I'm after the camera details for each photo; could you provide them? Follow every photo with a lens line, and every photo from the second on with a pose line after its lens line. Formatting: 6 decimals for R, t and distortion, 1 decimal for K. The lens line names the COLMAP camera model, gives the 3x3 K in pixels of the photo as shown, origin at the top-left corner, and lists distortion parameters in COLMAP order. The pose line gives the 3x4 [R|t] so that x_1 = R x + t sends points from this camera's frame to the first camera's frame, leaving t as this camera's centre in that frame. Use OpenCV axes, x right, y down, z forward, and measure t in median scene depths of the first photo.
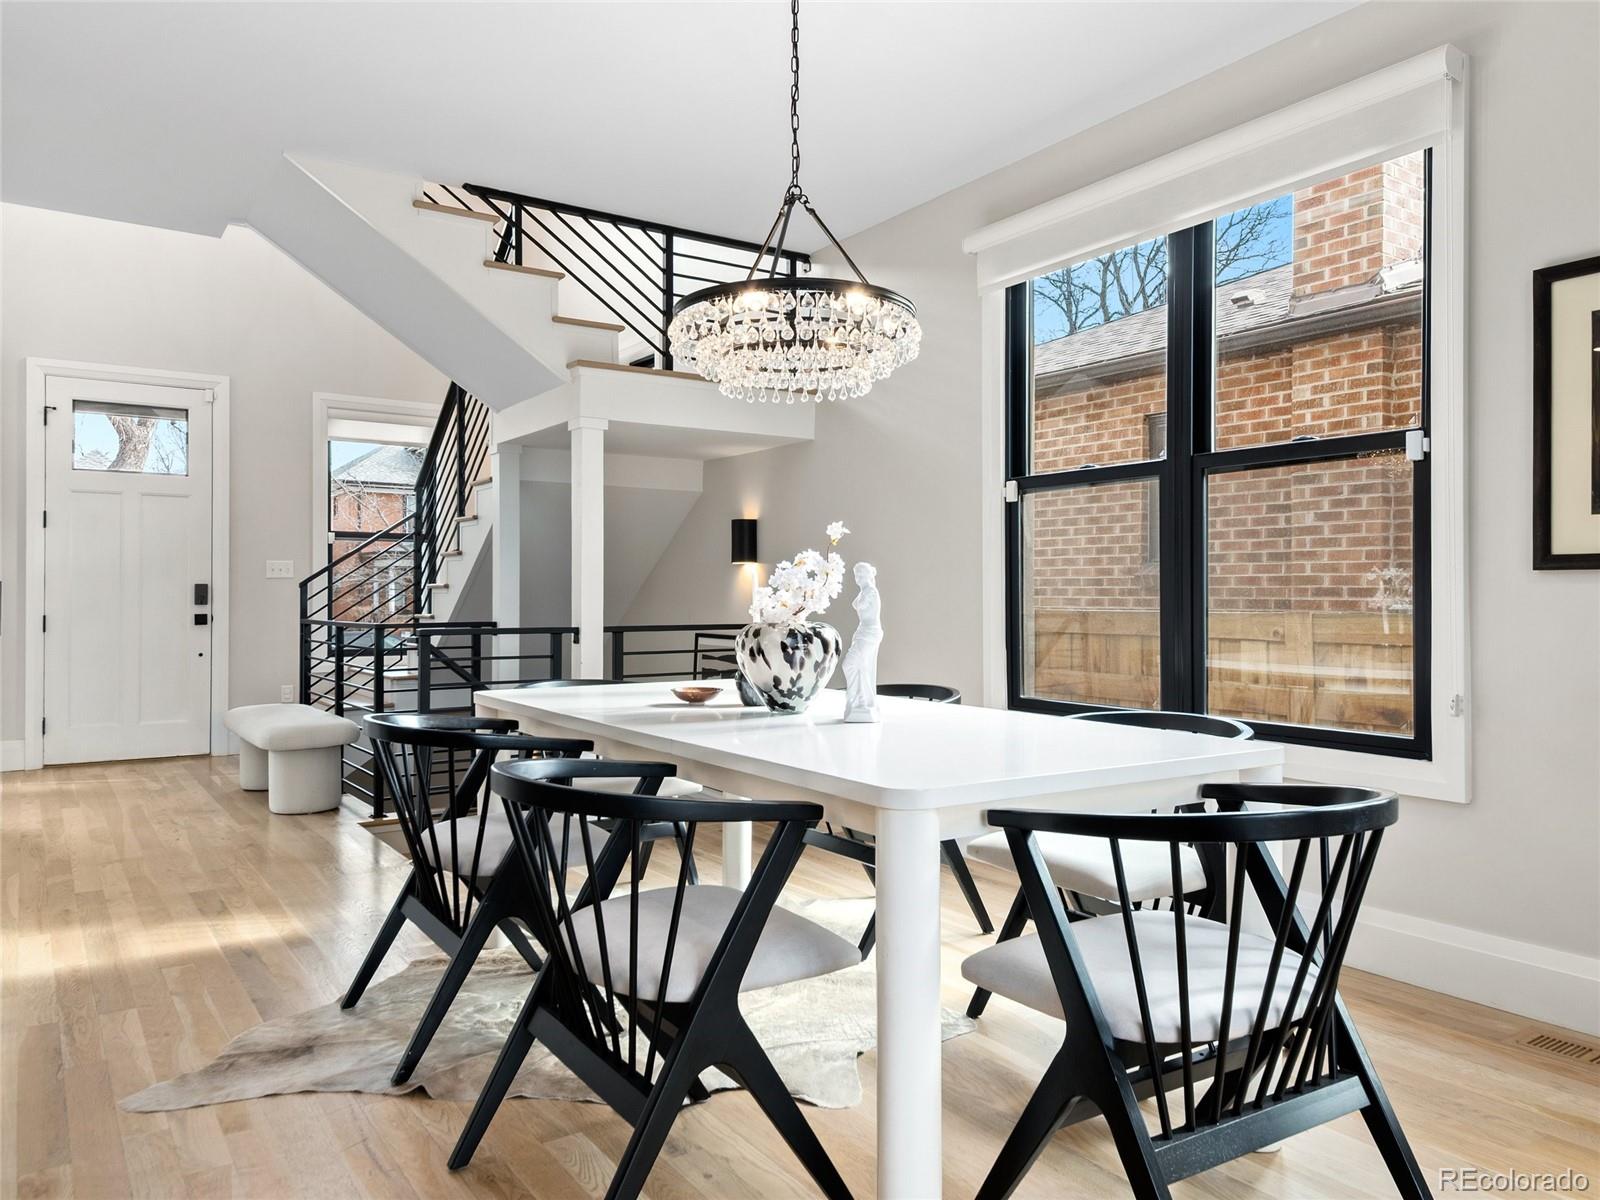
lens RADIAL K [[1145.8, 0, 800.0], [0, 1145.8, 600.0], [0, 0, 1]] dist [0.004337, -0.000515]
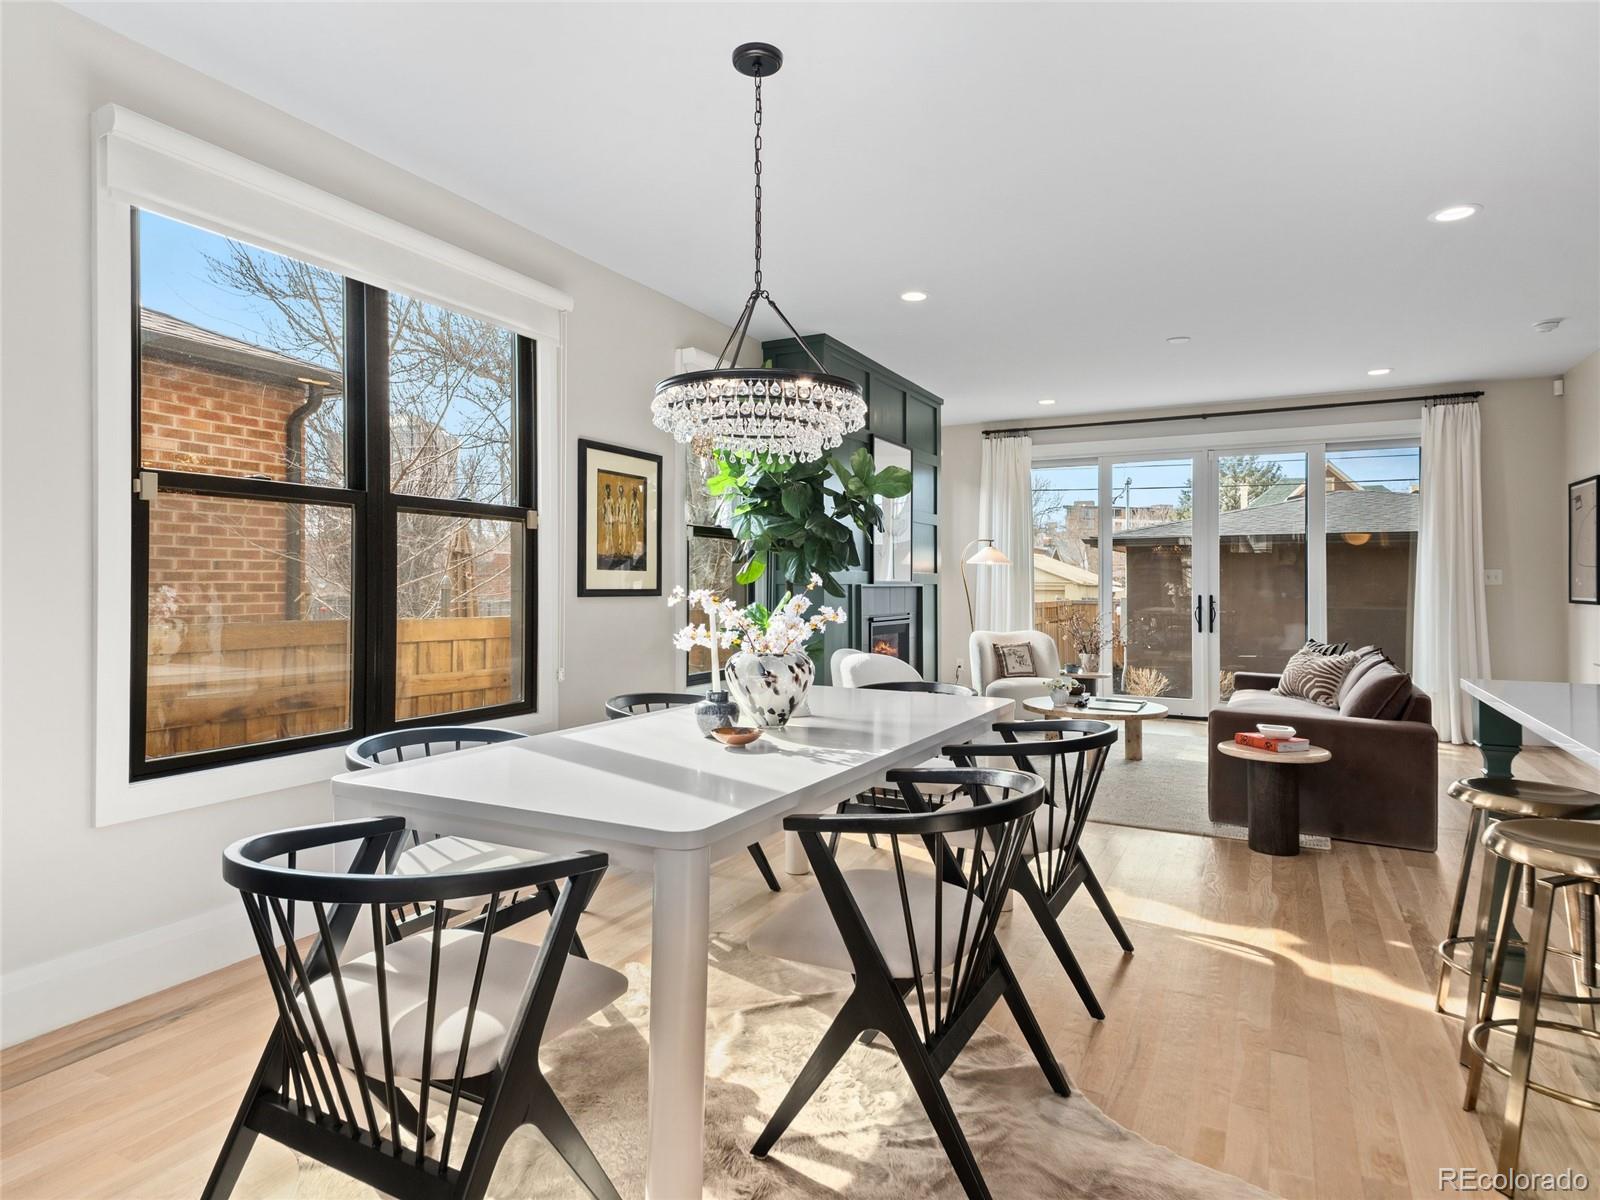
lens RADIAL K [[934.3, 0, 799.4], [0, 934.3, 580.5], [0, 0, 1]] dist [0.043078, -0.000758]
pose [[-0.477271, 0.001383, 0.878755, -0.669593], [-0.003744, 0.999986, -0.003607, -0.038488], [-0.878748, -0.005012, -0.477259, 1.084820]]
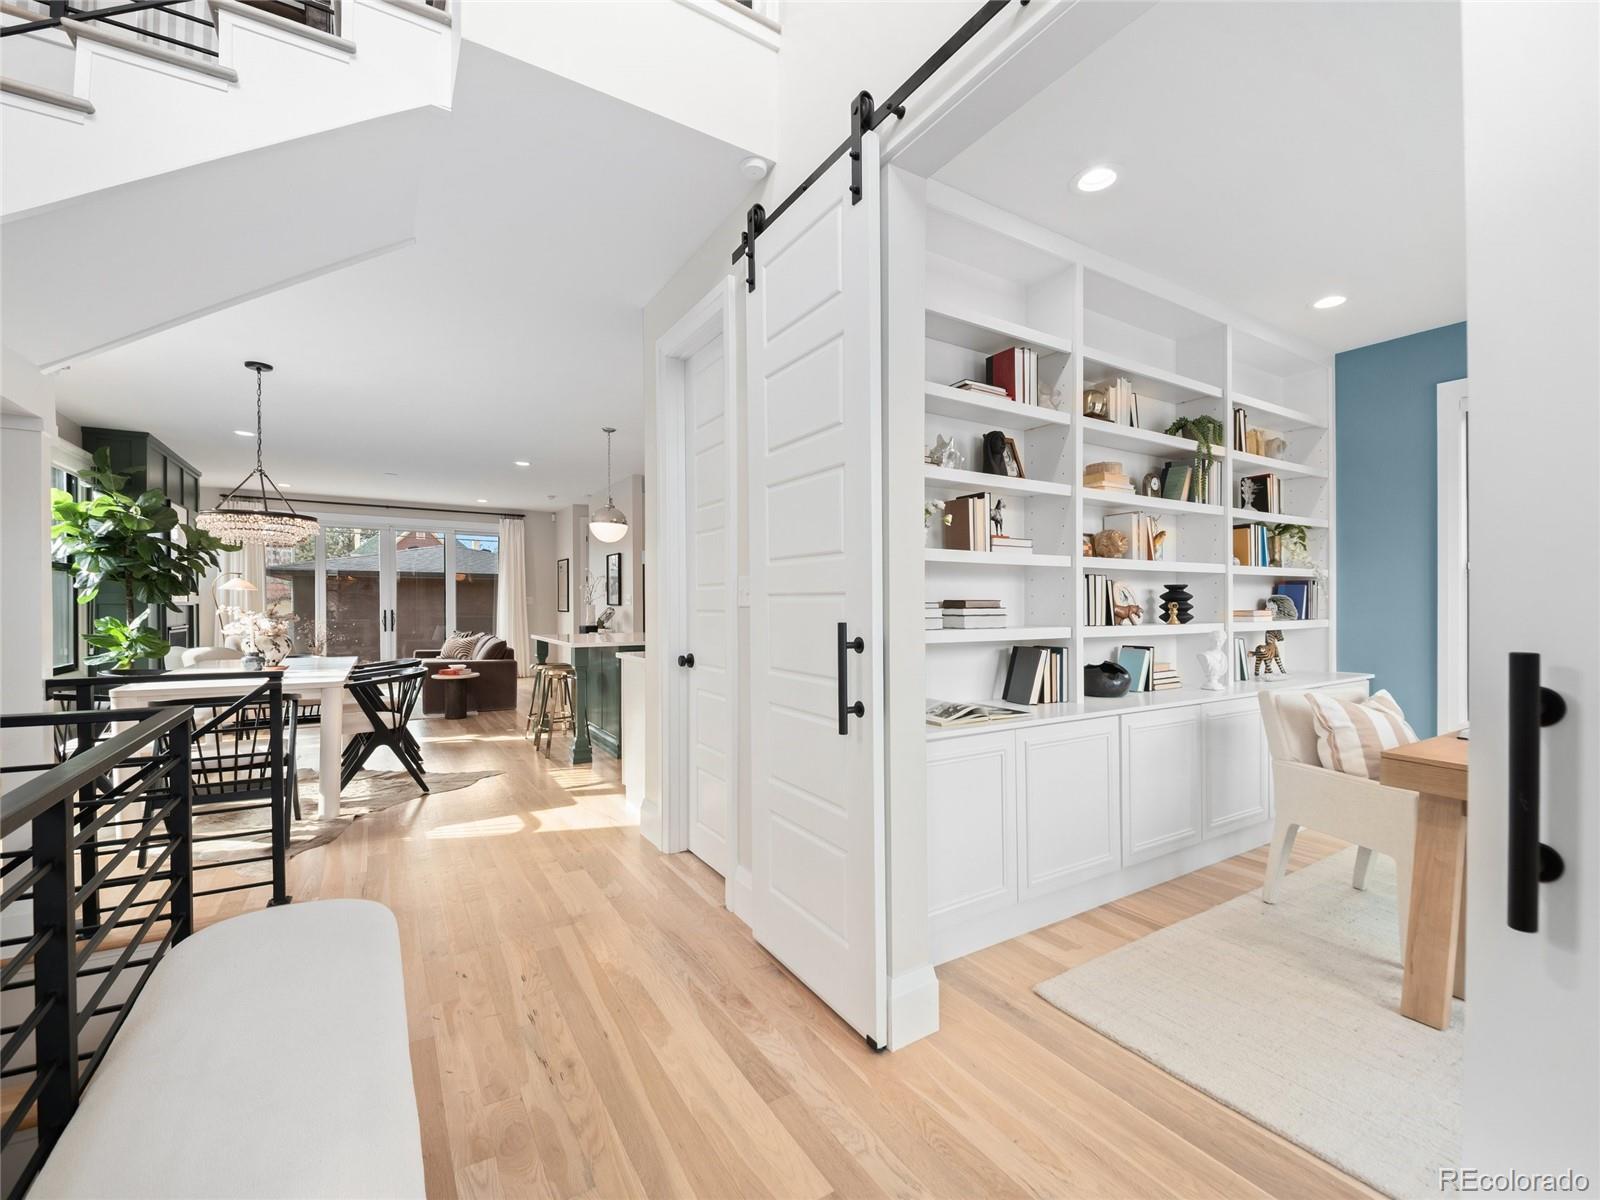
lens RADIAL K [[688.6, 0, 795.2], [0, 688.6, 607.0], [0, 0, 1]] dist [0.038534, -0.030465]
pose [[-0.998492, 0.000303, 0.054892, -0.981807], [0.000528, 0.999991, 0.004091, -0.036202], [-0.054891, 0.004114, -0.998484, 1.904073]]
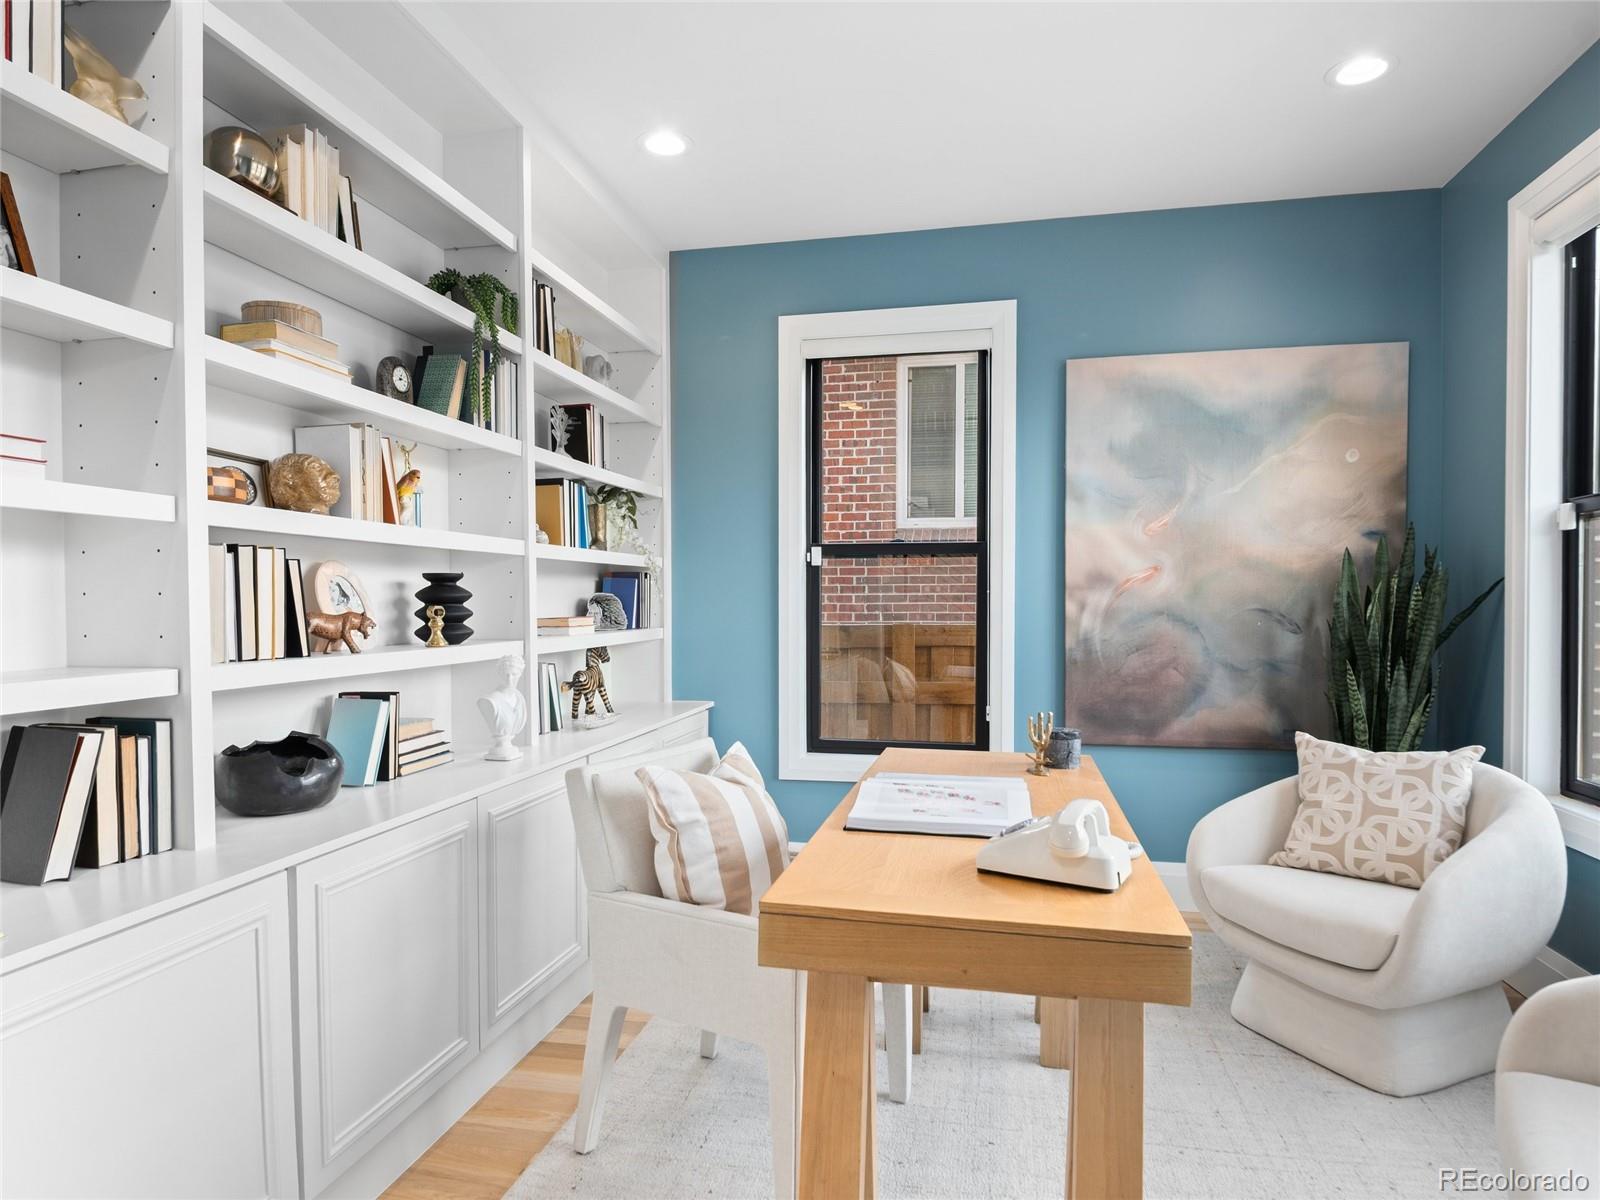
lens RADIAL K [[889.4, 0, 800.0], [0, 889.4, 600.0], [0, 0, 1]] dist [0.022003, -0.021091]
pose [[-0.725264, 0.001041, -0.688470, -1.172269], [0.003390, 0.999992, -0.002060, -0.040063], [0.688462, -0.003828, -0.725262, 1.611132]]
